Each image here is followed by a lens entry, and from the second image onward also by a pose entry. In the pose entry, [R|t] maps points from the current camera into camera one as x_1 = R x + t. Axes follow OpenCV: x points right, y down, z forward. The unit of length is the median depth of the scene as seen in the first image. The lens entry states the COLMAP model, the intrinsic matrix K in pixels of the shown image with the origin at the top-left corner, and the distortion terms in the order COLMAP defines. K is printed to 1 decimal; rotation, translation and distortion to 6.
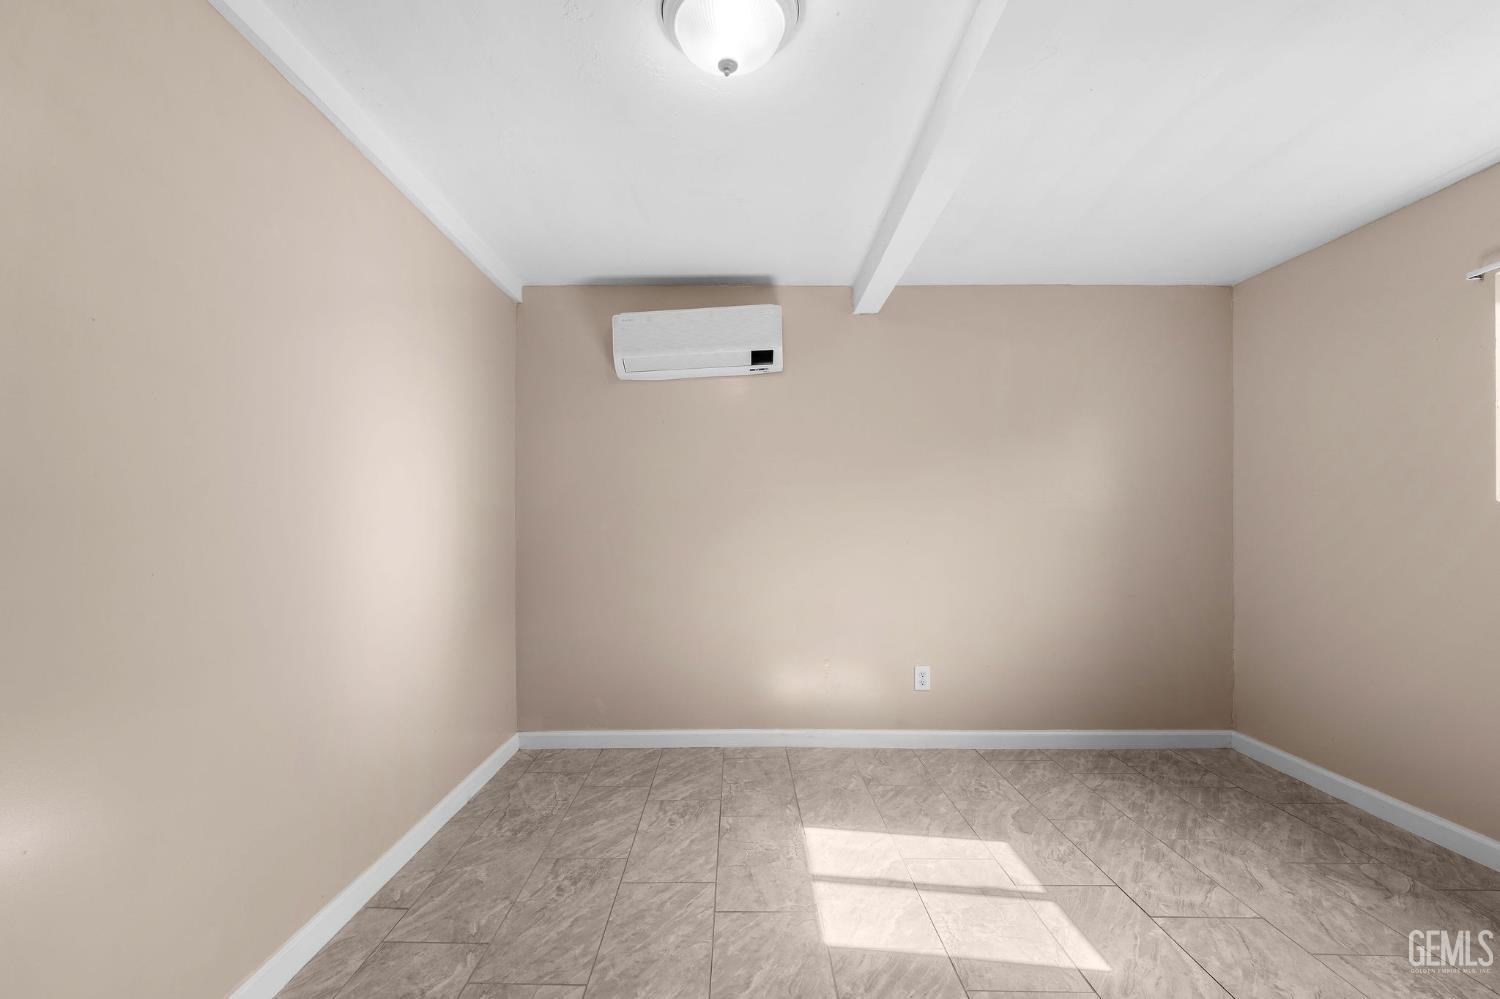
lens RADIAL K [[627.9, 0, 744.9], [0, 627.9, 516.2], [0, 0, 1]] dist [-0.000693, 0.000170]
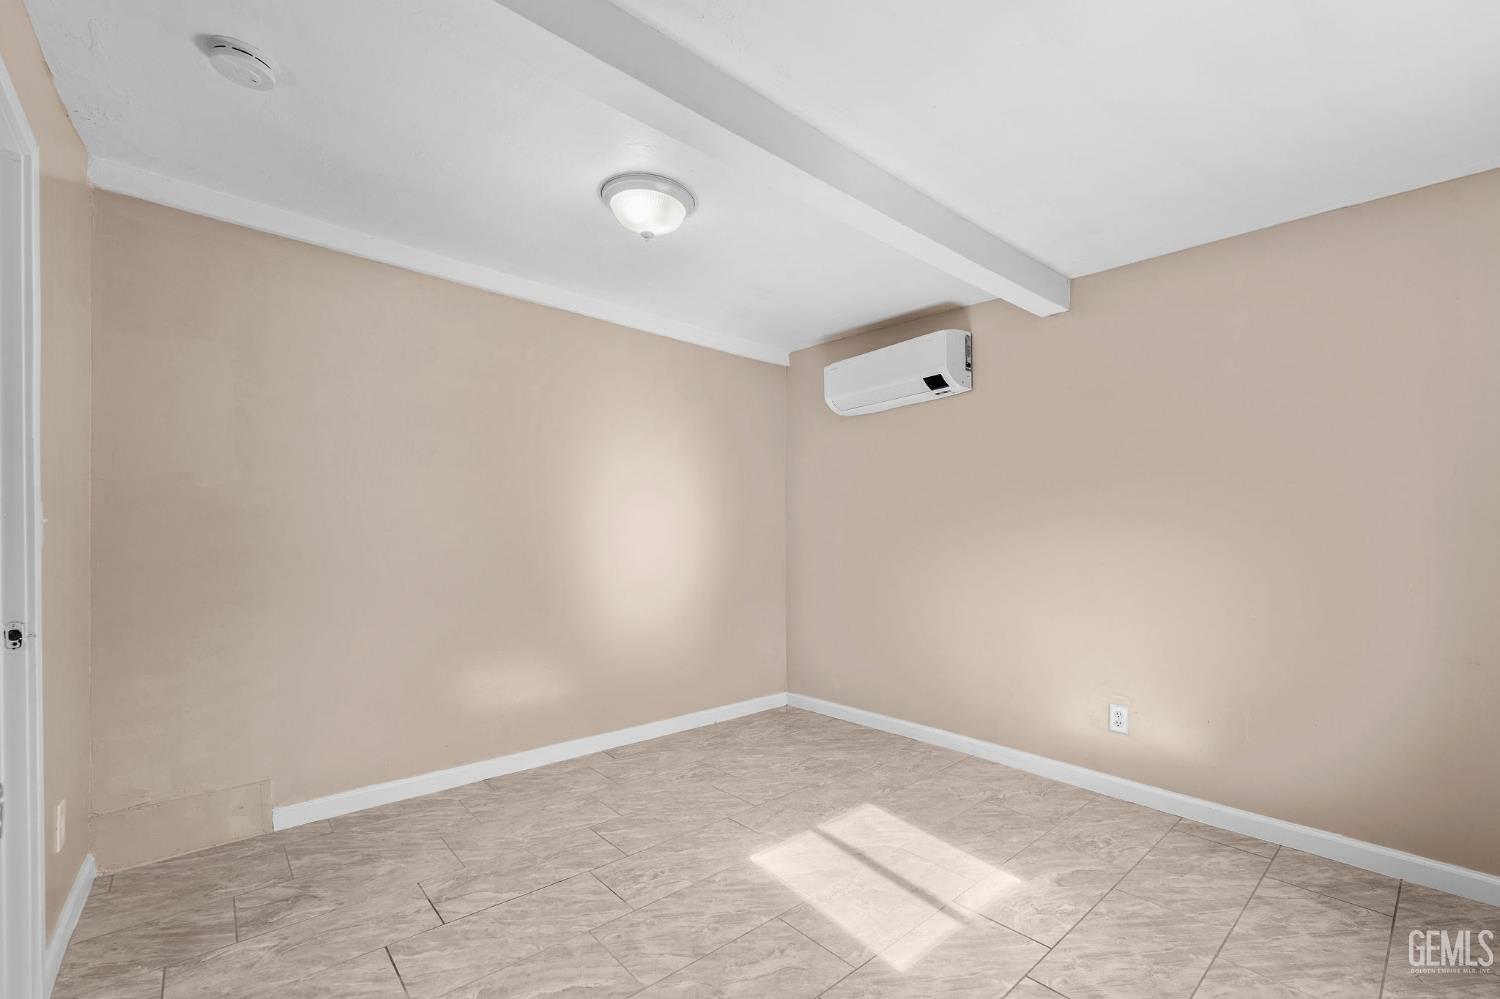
lens RADIAL K [[627.9, 0, 807.3], [0, 627.9, 542.6], [0, 0, 1]] dist [-0.000693, 0.000170]
pose [[0.725175, 0.023427, -0.688166, 0.661823], [-0.006750, 0.999615, 0.026917, -0.009590], [0.688532, -0.014875, 0.725053, 0.081603]]
